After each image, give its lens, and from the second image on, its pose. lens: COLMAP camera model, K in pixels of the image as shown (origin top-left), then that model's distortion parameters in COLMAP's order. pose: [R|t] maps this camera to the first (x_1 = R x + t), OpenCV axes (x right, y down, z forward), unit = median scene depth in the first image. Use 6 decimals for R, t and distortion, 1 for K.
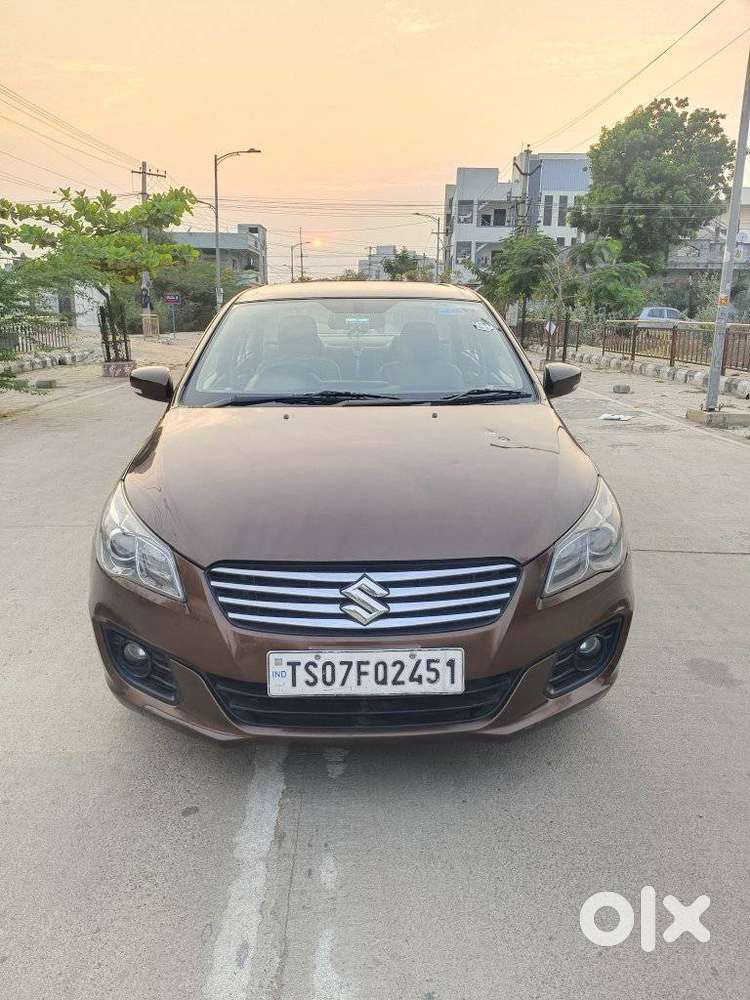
lens RADIAL K [[766.3, 0, 389.2], [0, 766.3, 499.1], [0, 0, 1]] dist [0.065143, -0.125976]
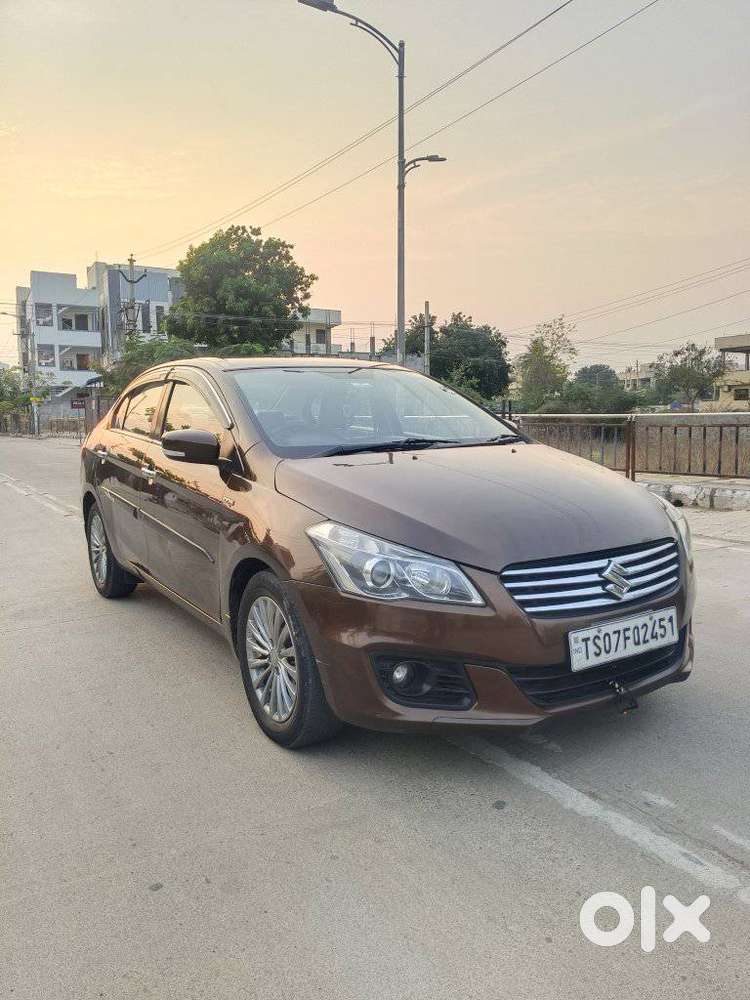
lens RADIAL K [[747.7, 0, 406.9], [0, 747.7, 497.6], [0, 0, 1]] dist [0.067712, -0.134049]
pose [[0.849009, -0.075122, 0.523011, -0.767037], [0.142056, 0.985849, -0.089000, 0.049031], [-0.508924, 0.149859, 0.847666, 0.095393]]
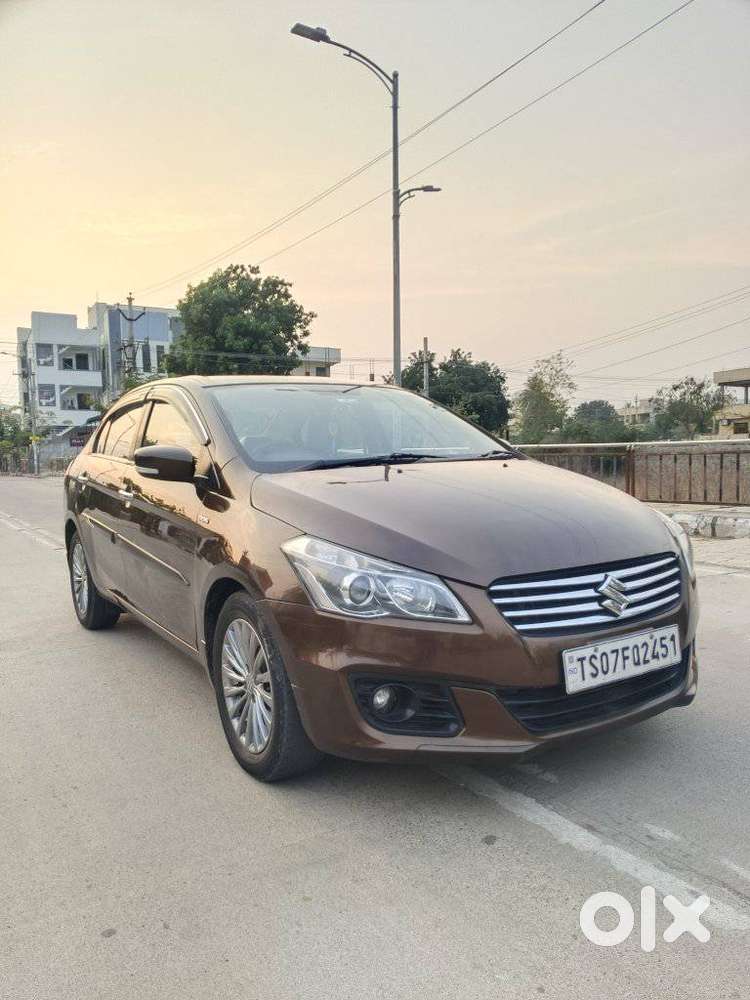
lens RADIAL K [[746.4, 0, 407.8], [0, 746.4, 521.8], [0, 0, 1]] dist [0.064409, -0.123141]
pose [[0.848767, -0.073563, 0.523626, -0.712555], [0.150539, 0.982913, -0.105928, 0.077626], [-0.506886, 0.168734, 0.845337, 0.145821]]
